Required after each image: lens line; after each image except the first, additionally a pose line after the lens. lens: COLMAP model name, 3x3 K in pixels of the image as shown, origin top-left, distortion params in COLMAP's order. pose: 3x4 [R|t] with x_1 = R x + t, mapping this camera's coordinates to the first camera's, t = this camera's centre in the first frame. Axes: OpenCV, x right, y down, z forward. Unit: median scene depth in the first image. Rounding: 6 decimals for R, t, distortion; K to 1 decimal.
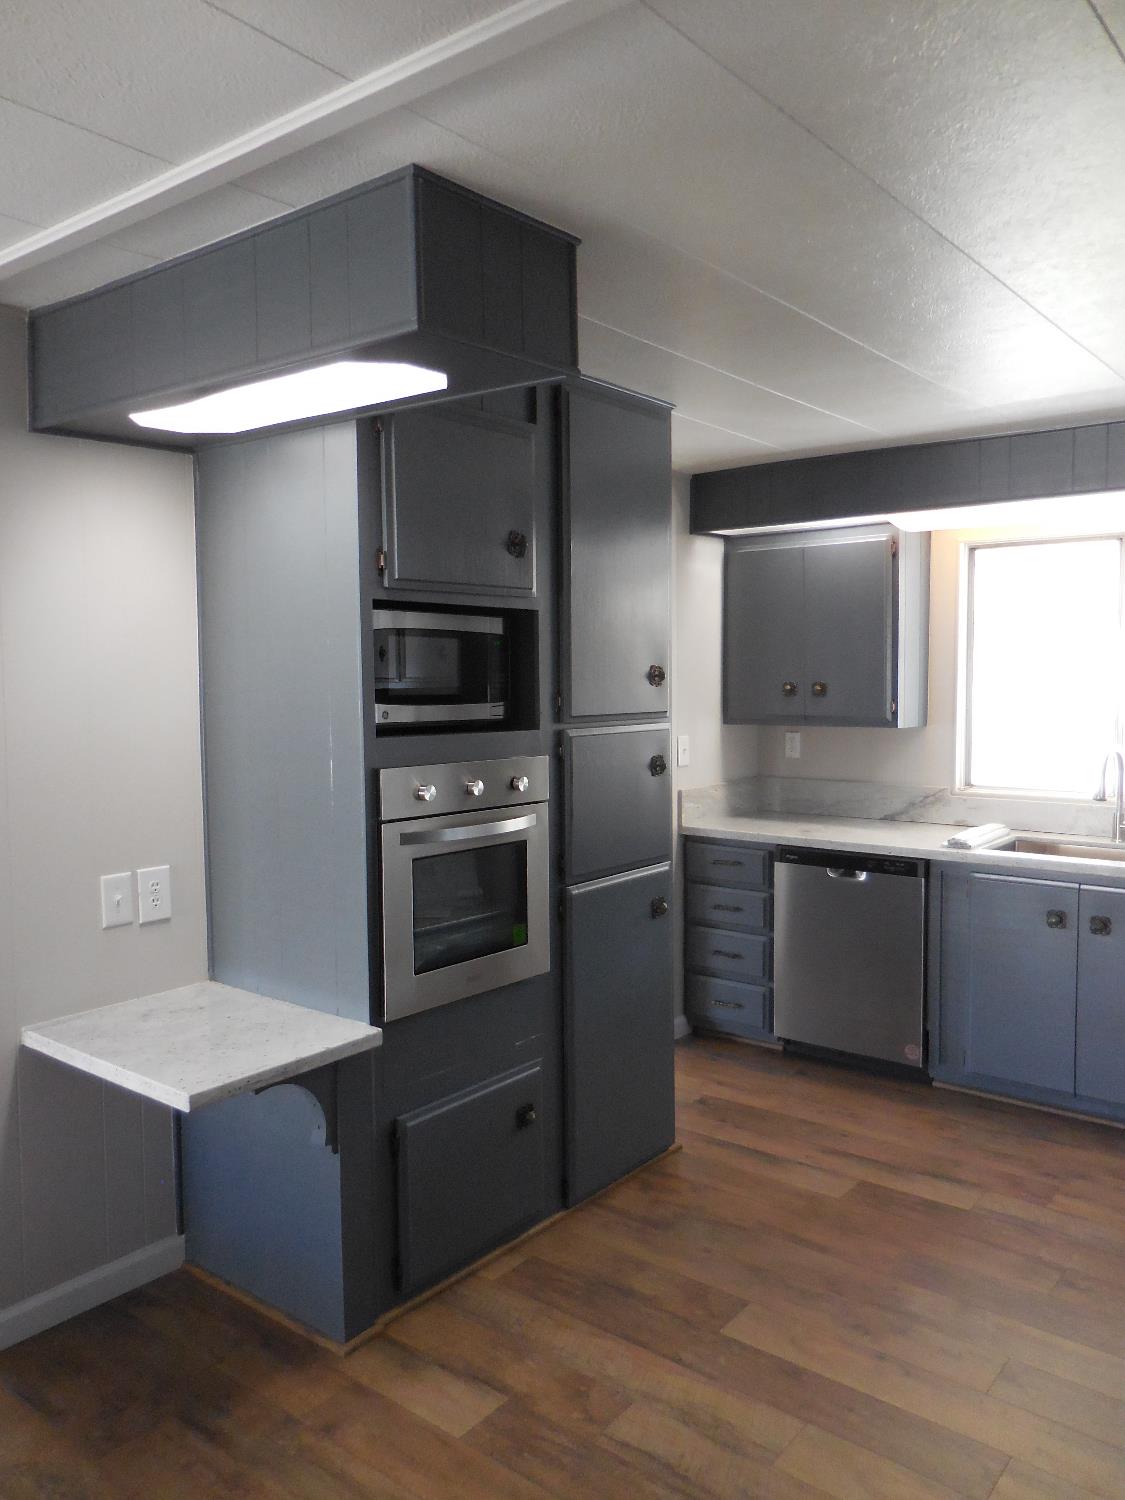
lens RADIAL K [[1155.4, 0, 563.9], [0, 1155.4, 750.5], [0, 0, 1]] dist [0.000341, 0.006662]
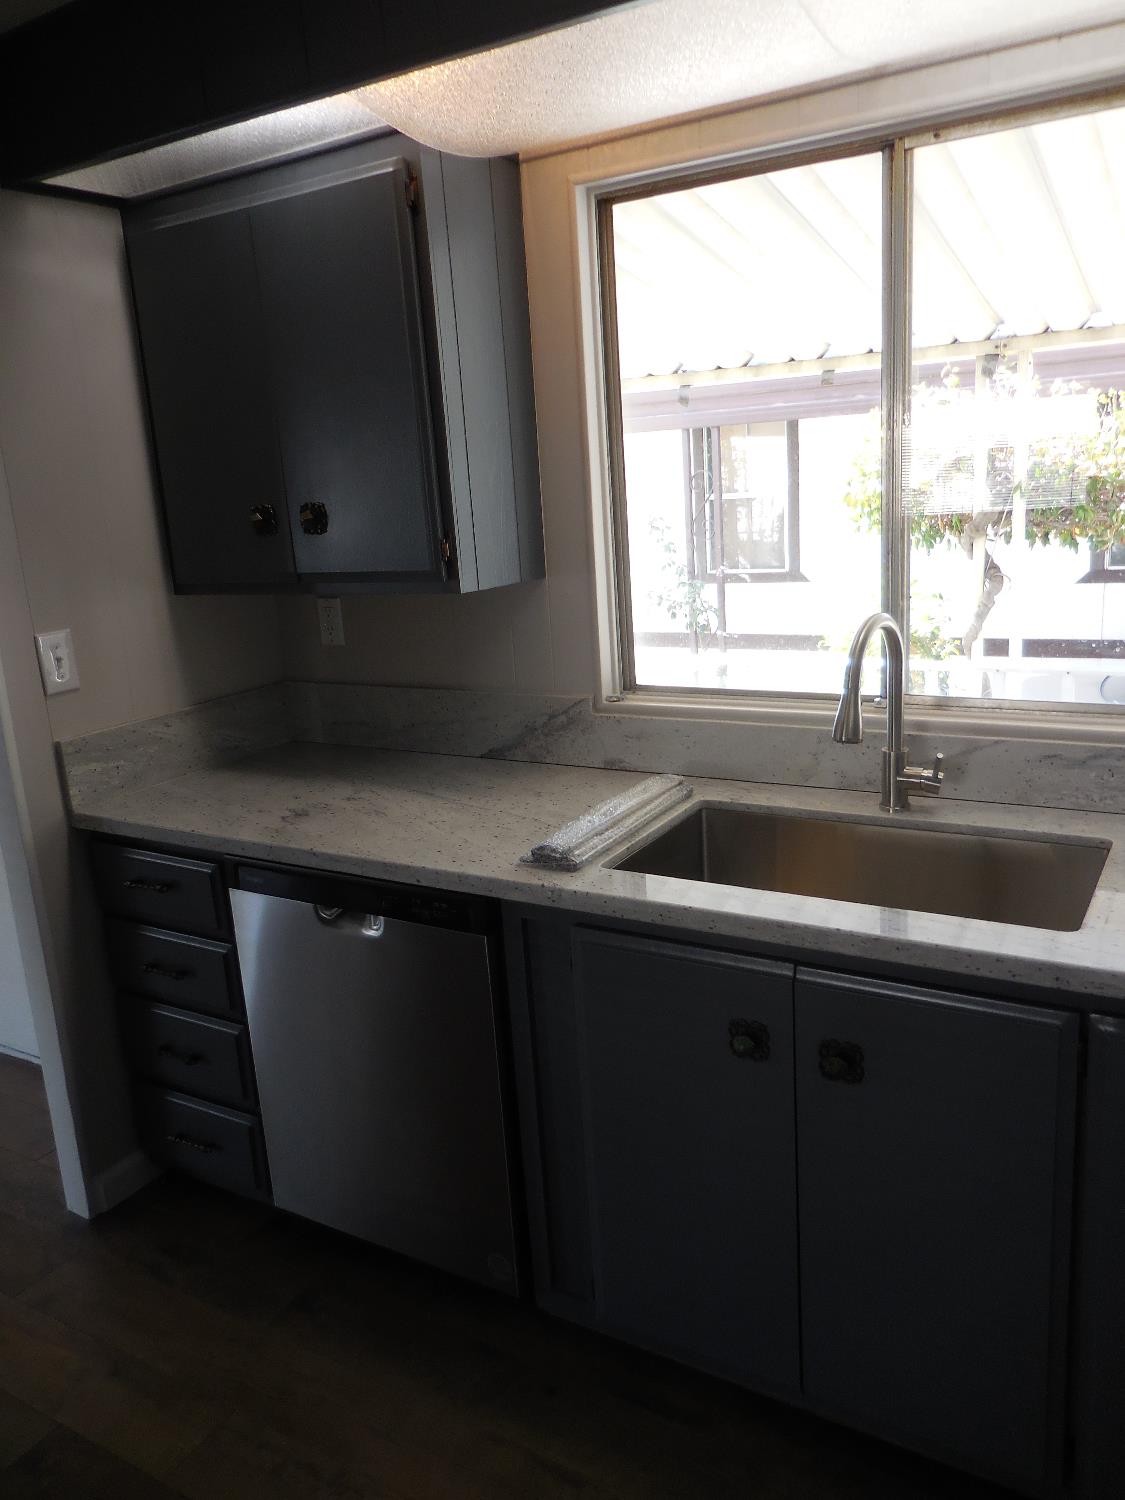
lens RADIAL K [[1155.4, 0, 561.3], [0, 1155.4, 749.7], [0, 0, 1]] dist [0.000341, 0.006662]
pose [[0.989303, -0.084737, 0.118737, 0.268651], [0.064627, 0.984340, 0.164006, -0.031370], [-0.130775, -0.154579, 0.979287, 0.514498]]
